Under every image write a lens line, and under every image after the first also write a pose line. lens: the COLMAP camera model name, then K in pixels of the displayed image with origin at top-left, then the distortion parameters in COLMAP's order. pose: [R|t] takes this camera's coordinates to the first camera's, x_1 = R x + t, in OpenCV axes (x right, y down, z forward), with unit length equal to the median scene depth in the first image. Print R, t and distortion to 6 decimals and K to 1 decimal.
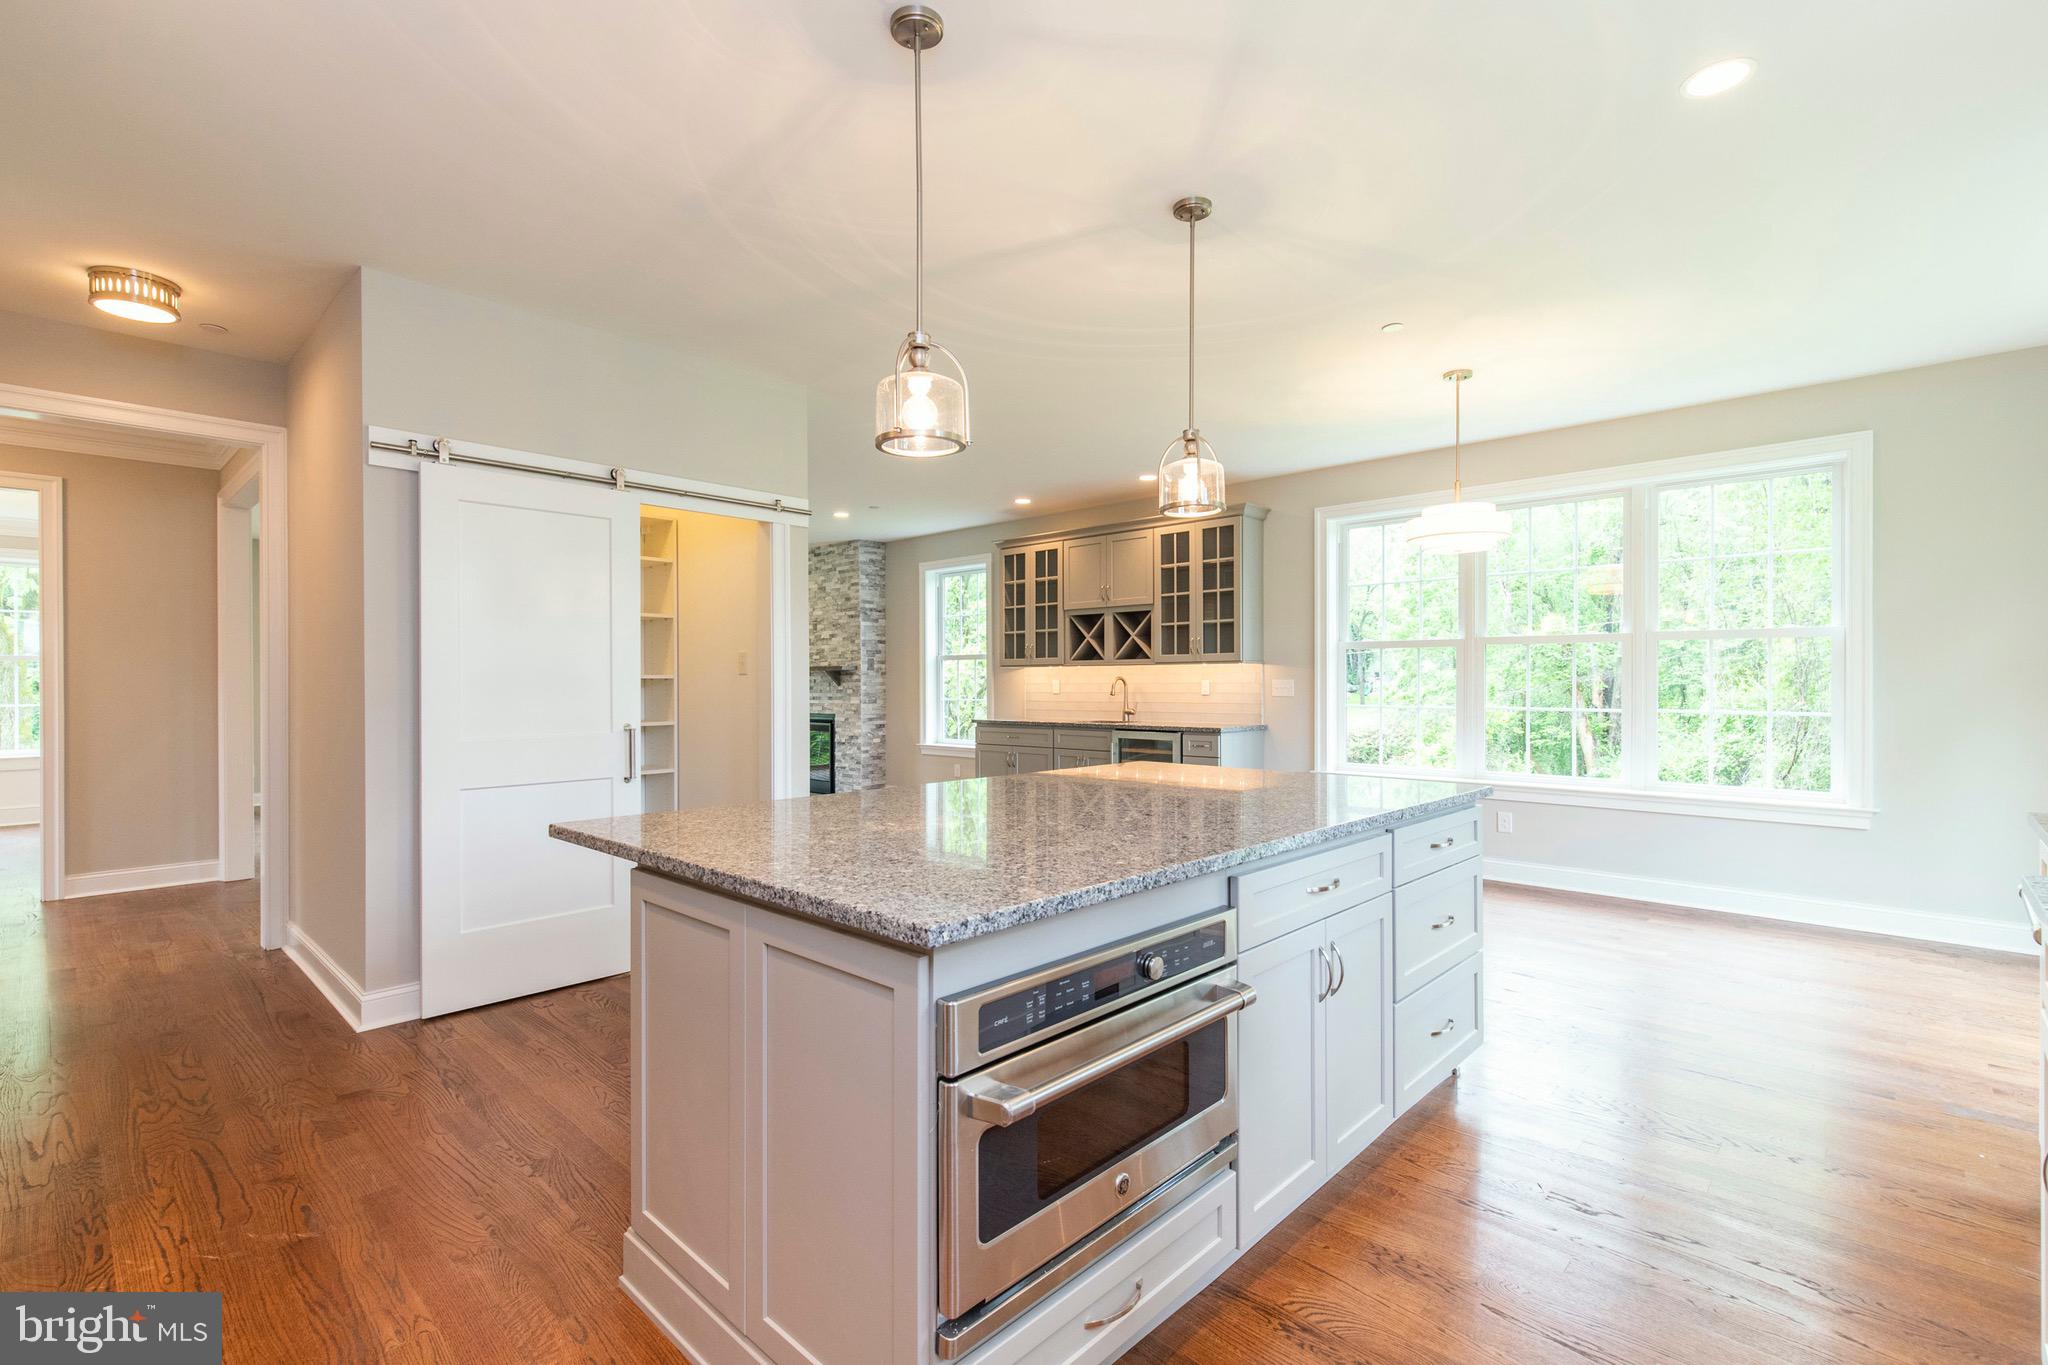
lens RADIAL K [[922.7, 0, 1028.1], [0, 922.7, 687.8], [0, 0, 1]] dist [-0.001045, -0.000328]
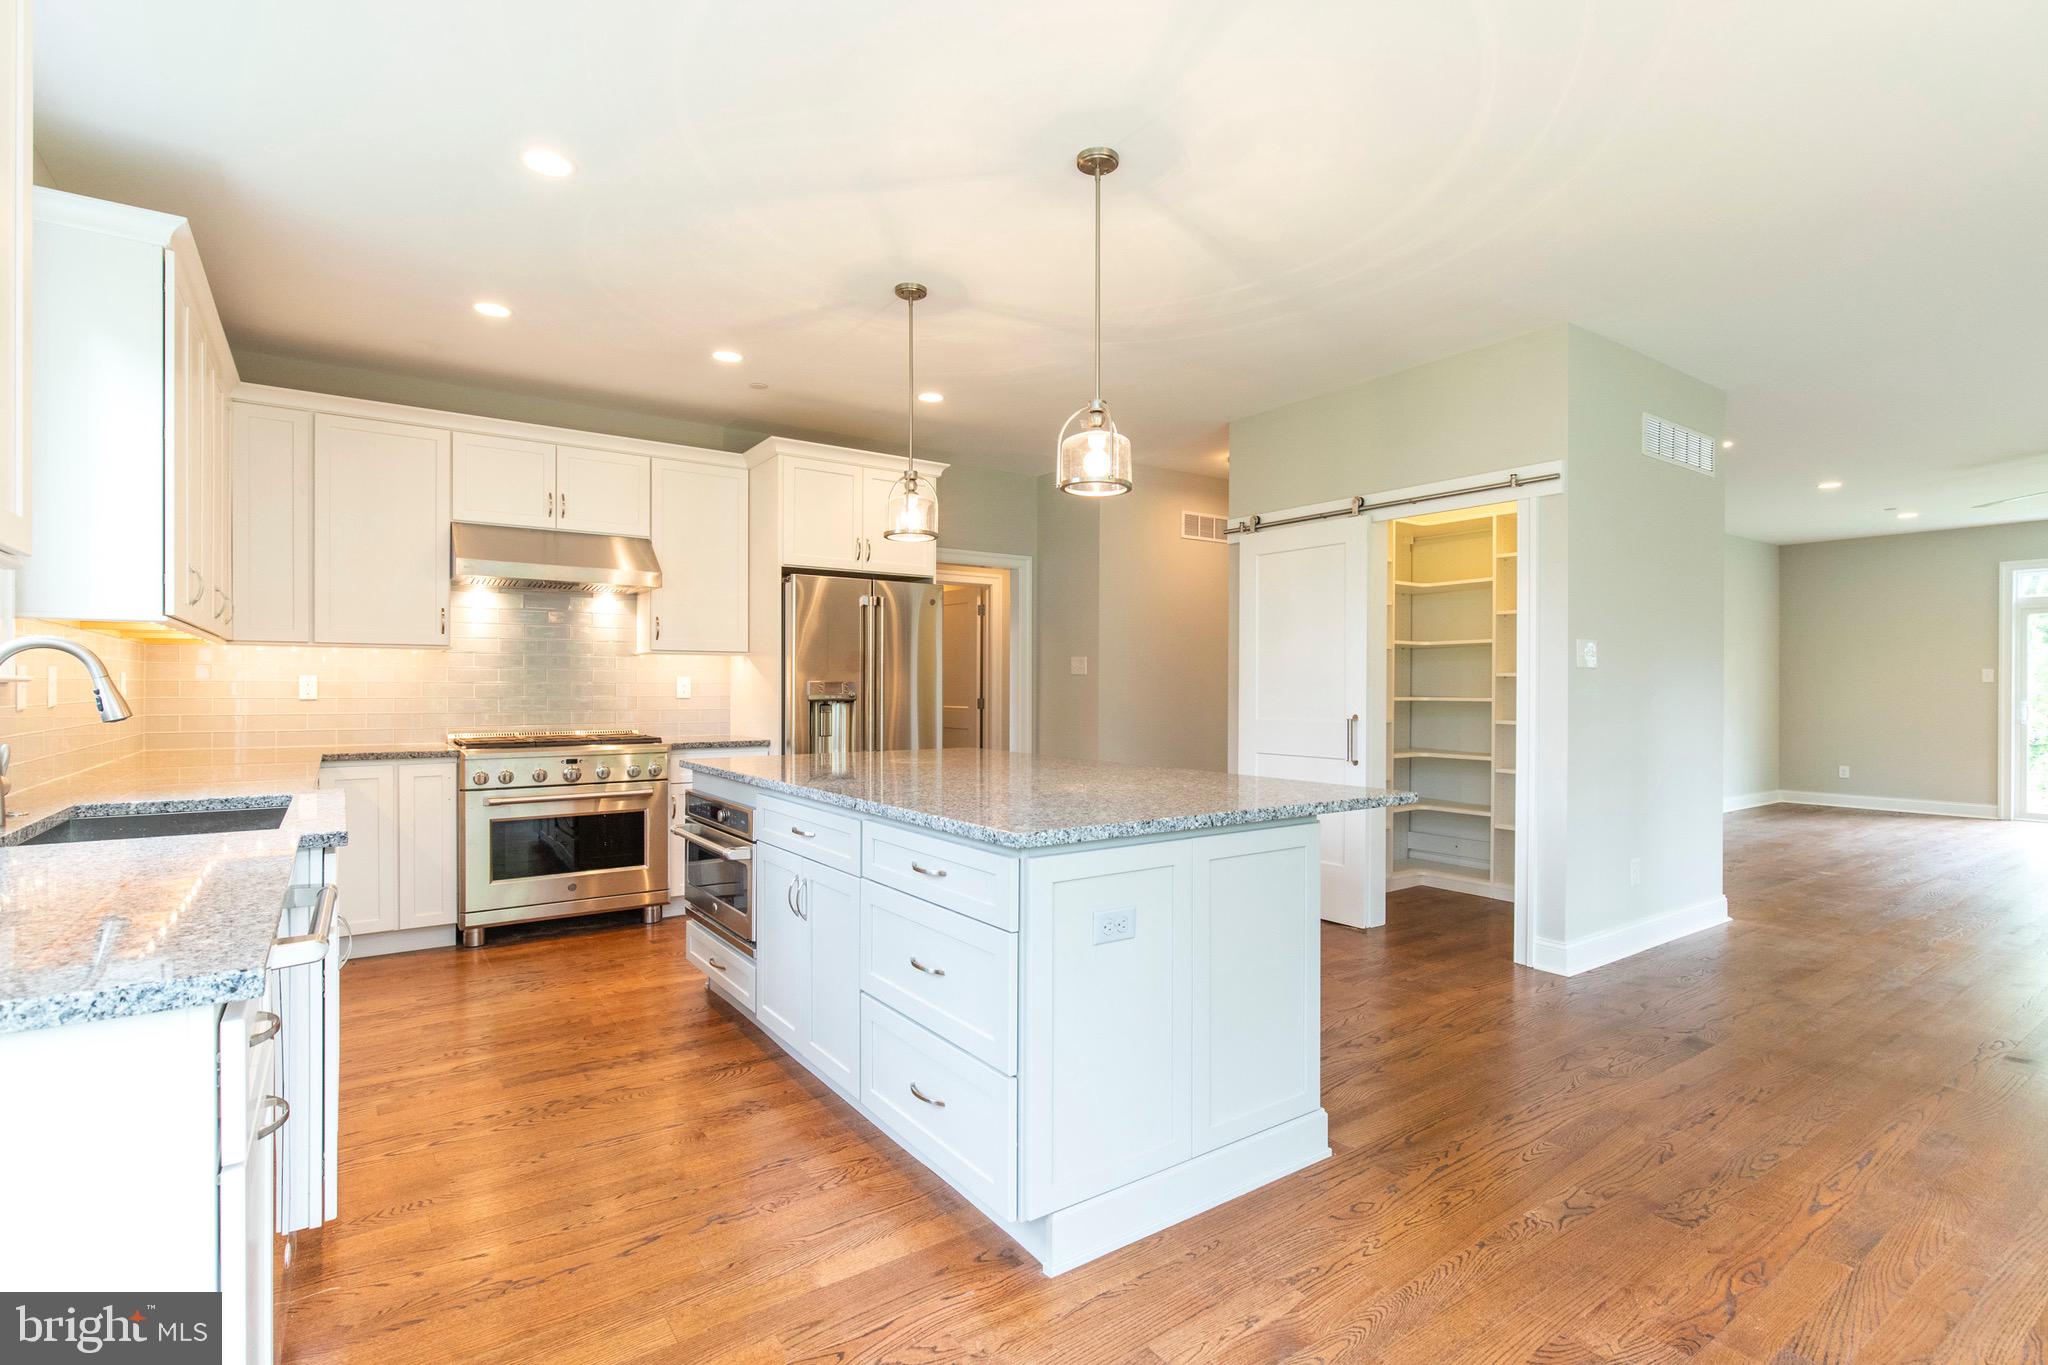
lens RADIAL K [[963.4, 0, 1020.3], [0, 963.4, 689.4], [0, 0, 1]] dist [0.001405, 0.000240]
pose [[-0.199457, 0.004614, -0.979896, 0.403503], [-0.007477, 0.999953, 0.006231, 0.000952], [0.979878, 0.008570, -0.199413, 0.397458]]
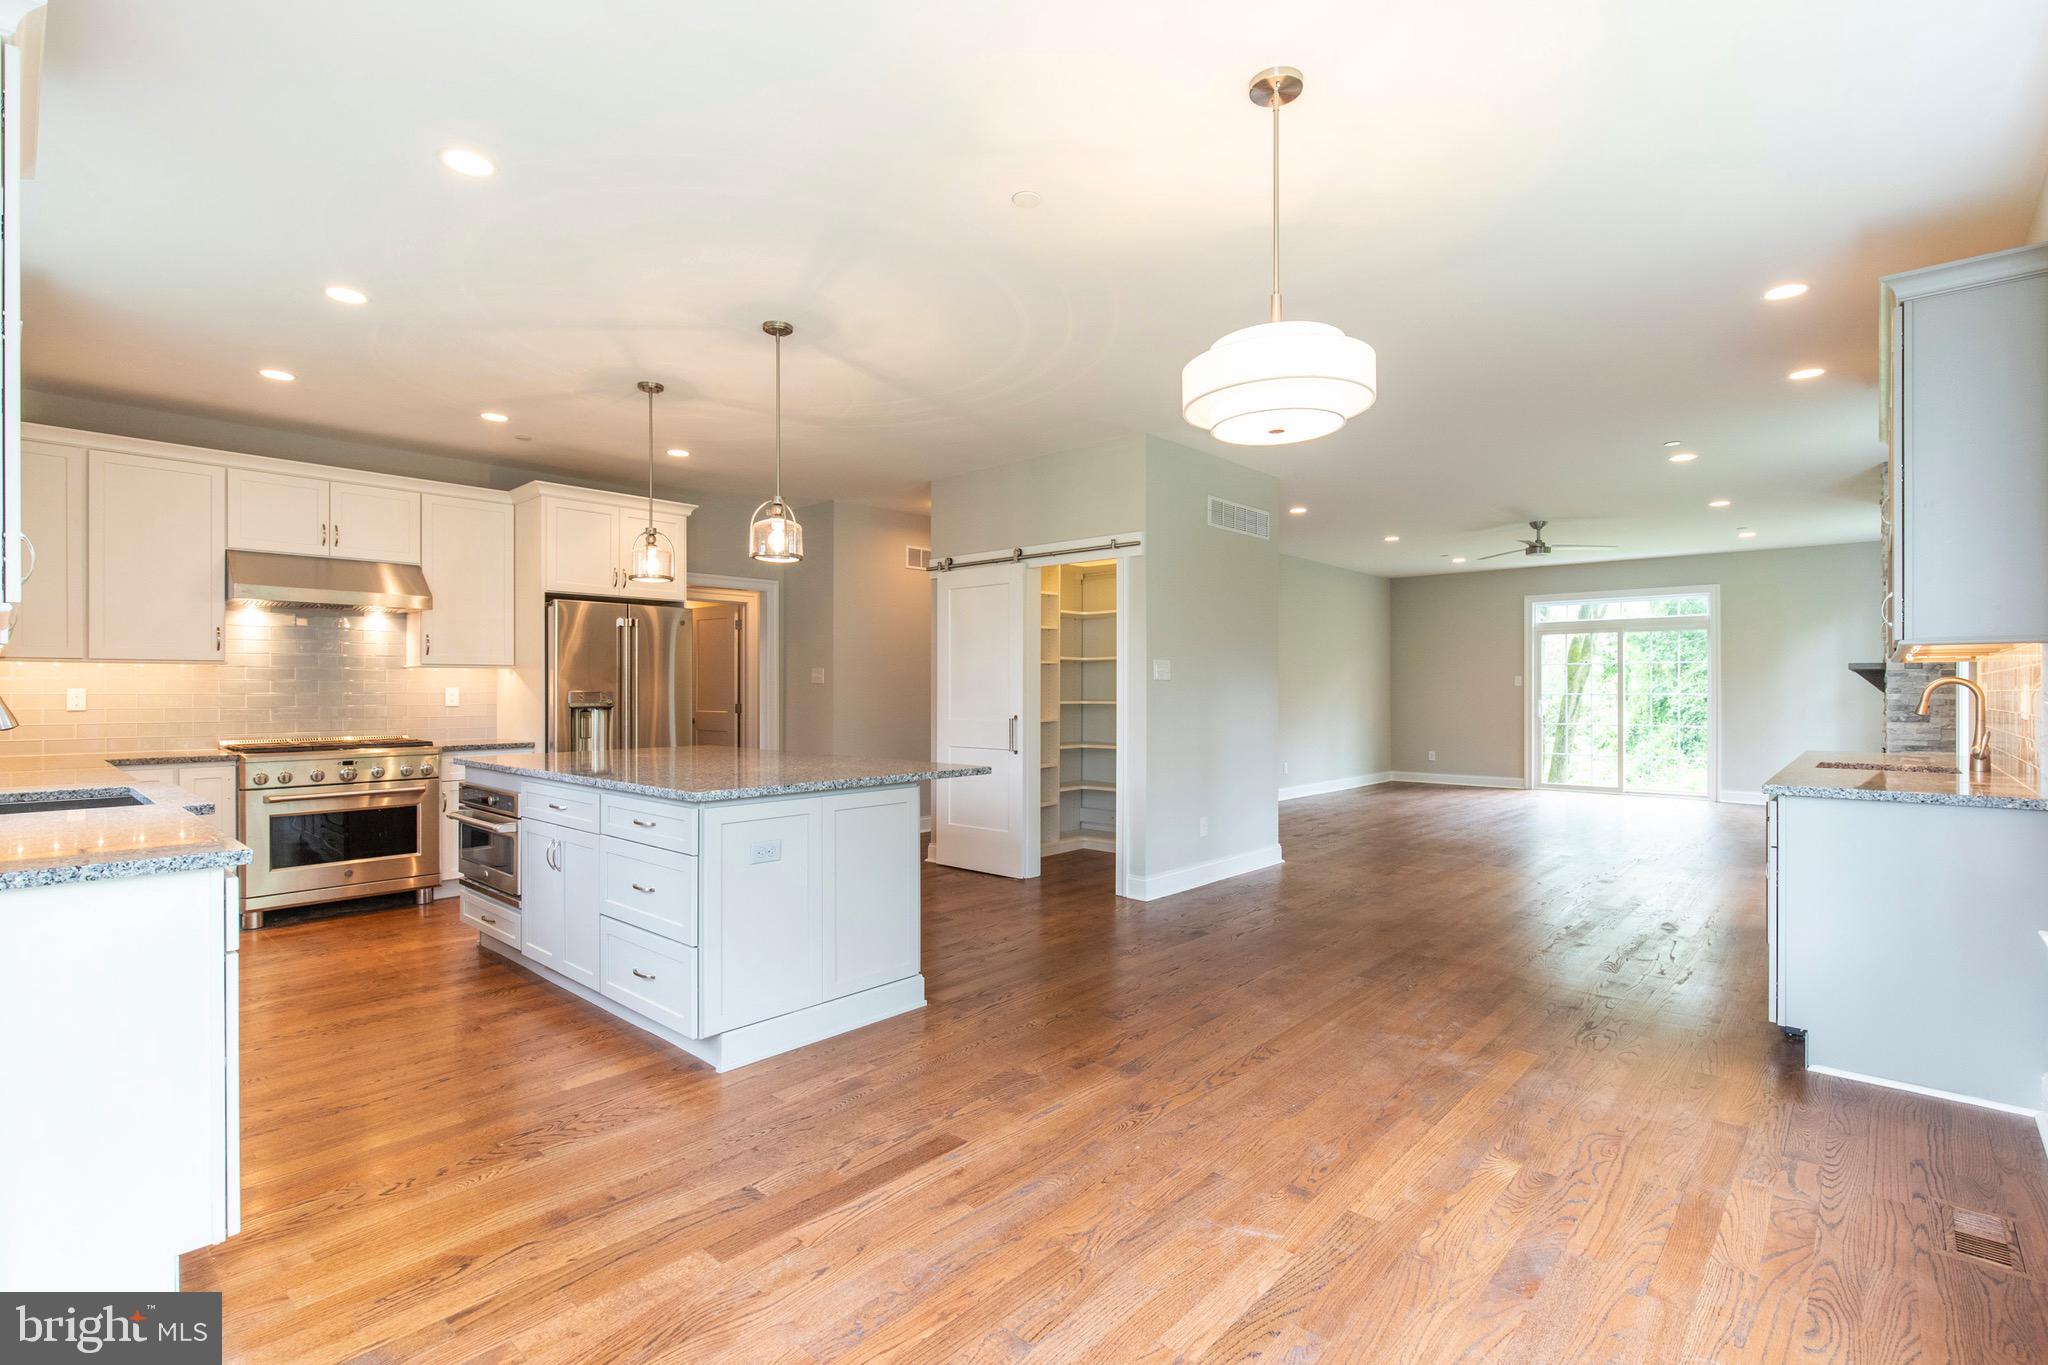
lens RADIAL K [[978.6, 0, 1006.4], [0, 978.6, 686.0], [0, 0, 1]] dist [-0.000603, -0.000148]
pose [[-0.010311, -0.000095, -0.999947, 0.553003], [-0.003507, 0.999994, -0.000059, -0.004375], [0.999941, 0.003506, -0.010311, 0.474862]]
